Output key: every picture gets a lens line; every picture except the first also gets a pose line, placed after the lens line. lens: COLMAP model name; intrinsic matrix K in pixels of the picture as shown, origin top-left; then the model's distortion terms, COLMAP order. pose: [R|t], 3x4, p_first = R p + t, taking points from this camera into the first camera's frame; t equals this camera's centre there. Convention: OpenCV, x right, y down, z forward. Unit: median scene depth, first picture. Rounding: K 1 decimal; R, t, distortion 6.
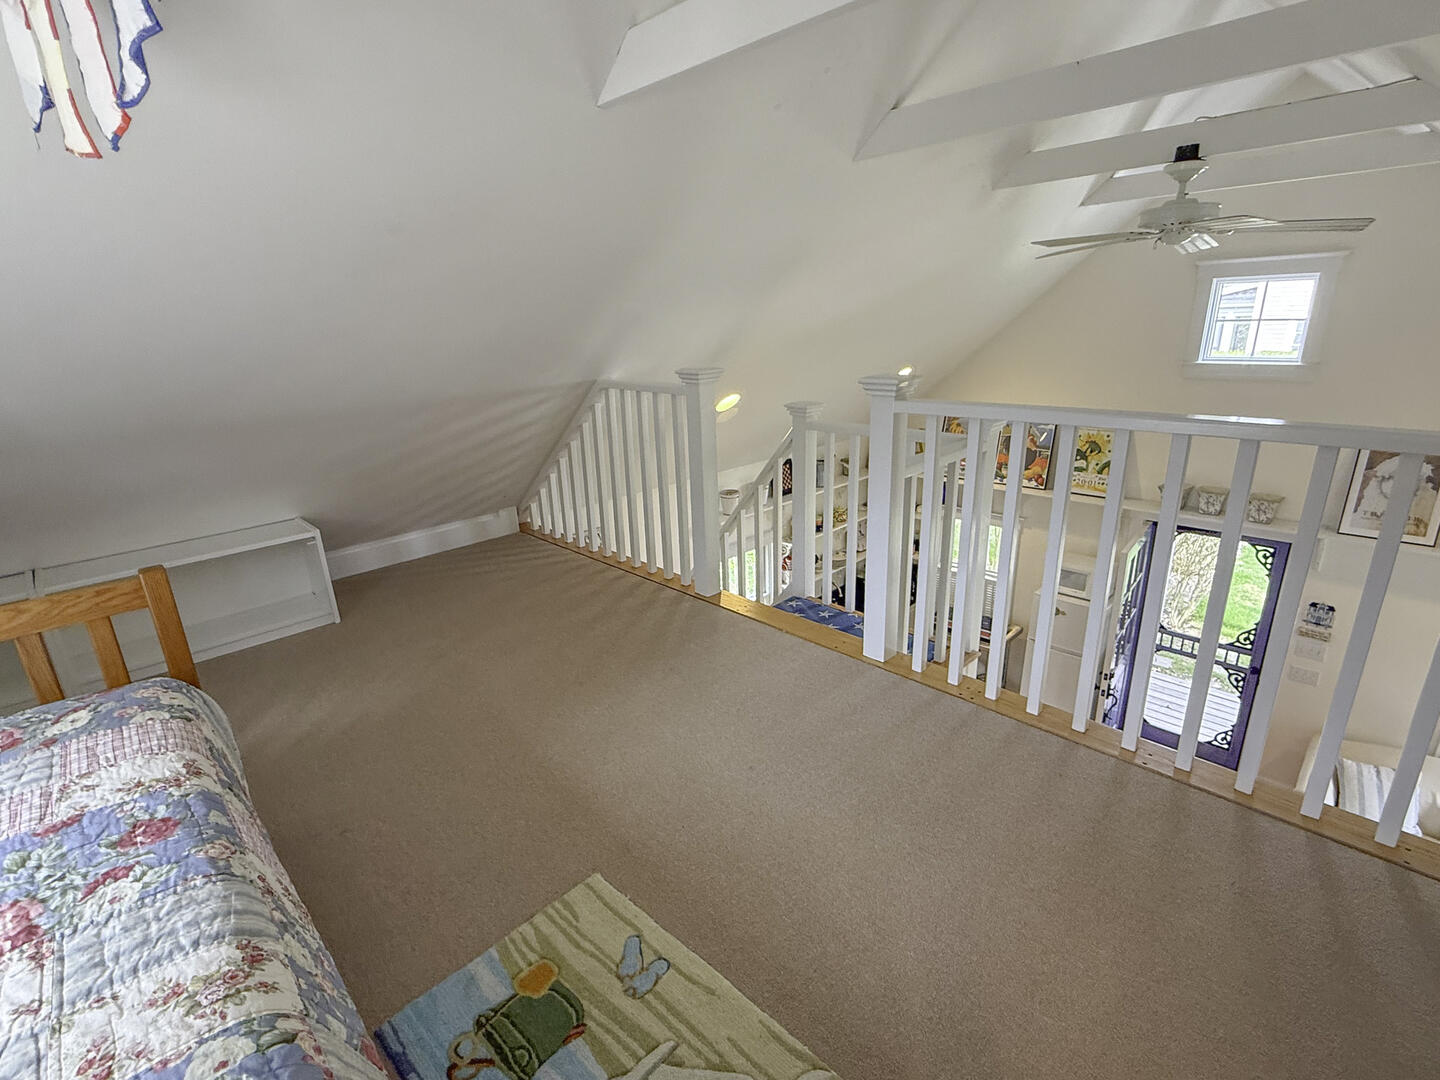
lens RADIAL K [[677.2, 0, 720.0], [0, 677.2, 540.0], [0, 0, 1]] dist [-0.000231, -0.000113]
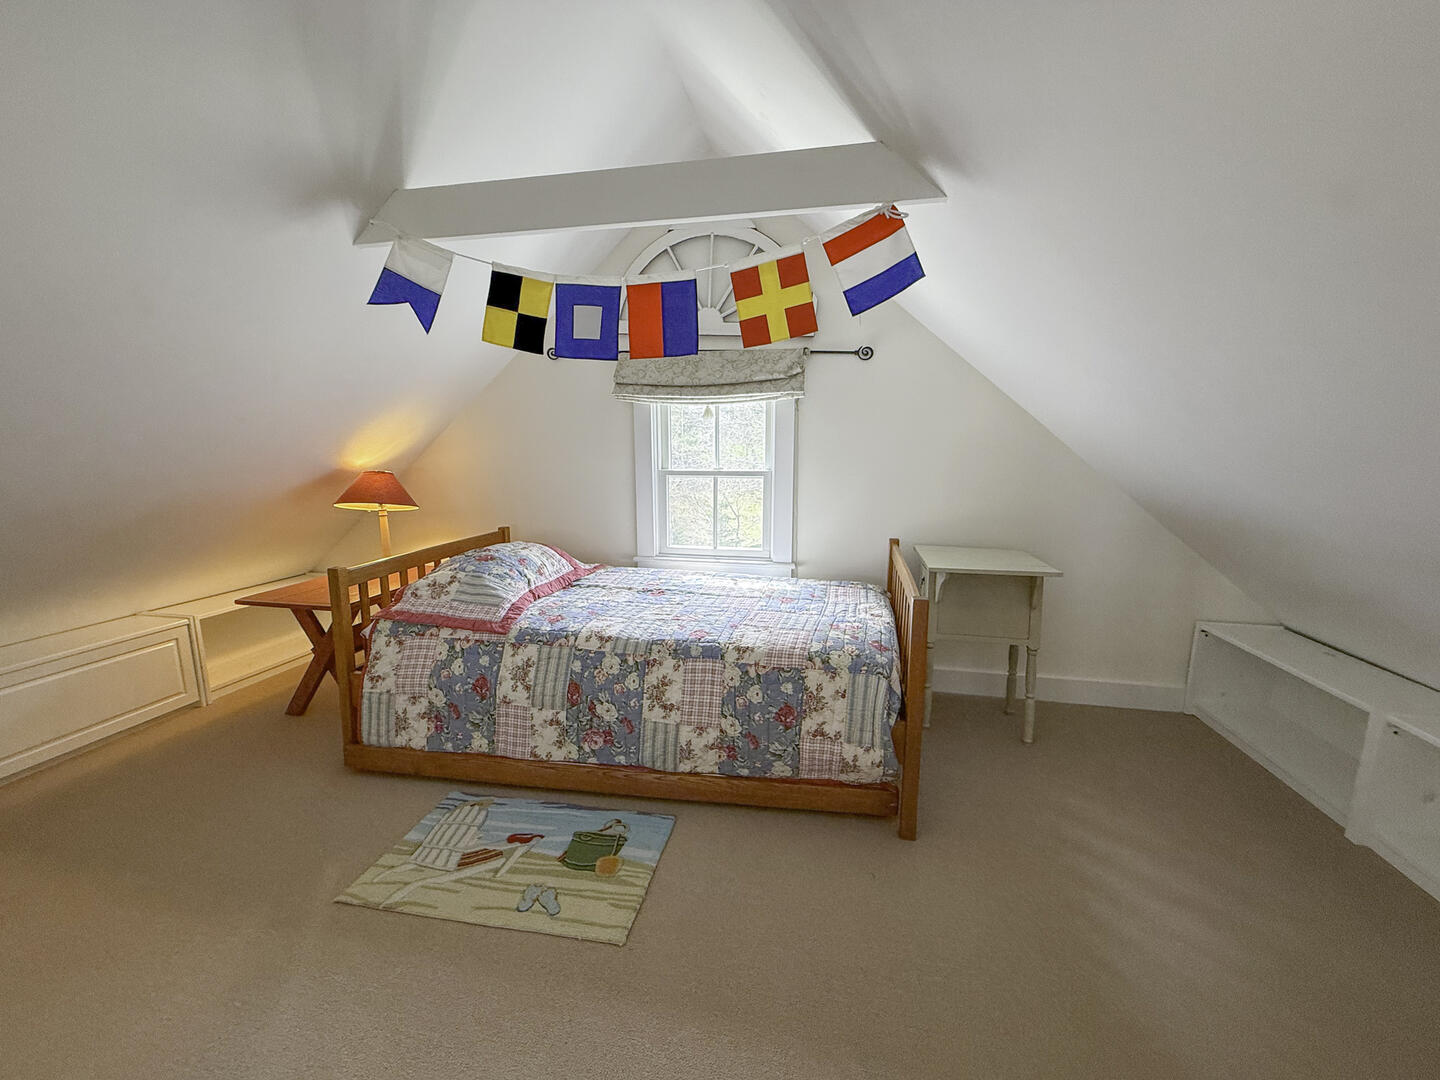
lens RADIAL K [[598.2, 0, 720.0], [0, 598.2, 540.0], [0, 0, 1]] dist [-0.000457, -0.000288]
pose [[-0.833876, 0.120941, -0.538539, 0.138939], [-0.143371, 0.894748, 0.422931, -0.567921], [0.533006, 0.429883, -0.728769, 1.817834]]
